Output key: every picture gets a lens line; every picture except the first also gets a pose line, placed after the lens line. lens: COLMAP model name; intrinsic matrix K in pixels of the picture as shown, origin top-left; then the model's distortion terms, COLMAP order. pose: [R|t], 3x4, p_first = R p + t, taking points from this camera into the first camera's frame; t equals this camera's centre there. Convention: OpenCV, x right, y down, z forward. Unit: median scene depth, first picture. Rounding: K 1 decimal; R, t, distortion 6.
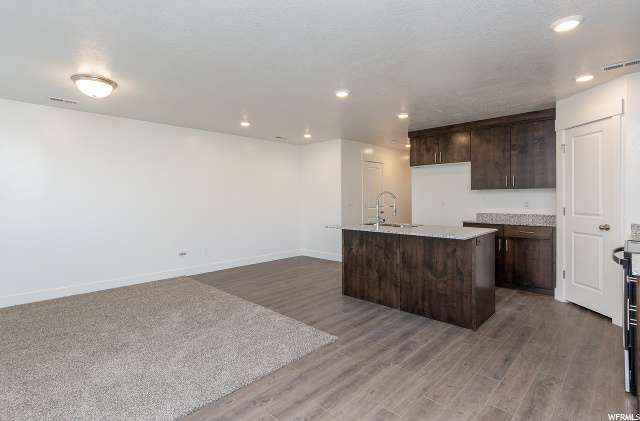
lens RADIAL K [[317.8, 0, 312.9], [0, 317.8, 197.9], [0, 0, 1]] dist [-0.004589, -0.000674]
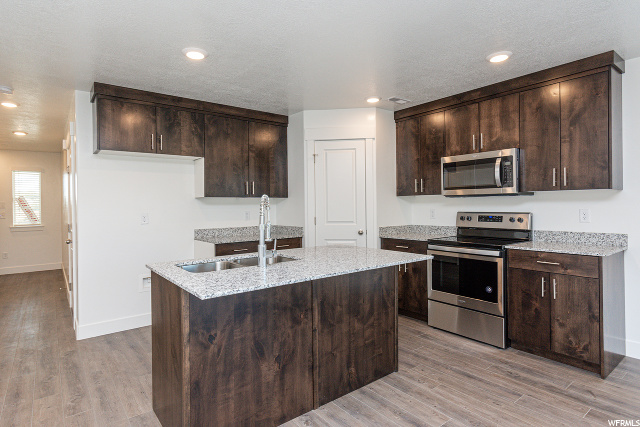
lens RADIAL K [[341.3, 0, 324.0], [0, 341.3, 206.9], [0, 0, 1]] dist [0.001344, -0.002273]
pose [[0.129237, -0.002128, 0.991611, -0.303716], [0.009928, 0.999950, 0.000851, -0.002187], [-0.991564, 0.009735, 0.129252, 0.852985]]
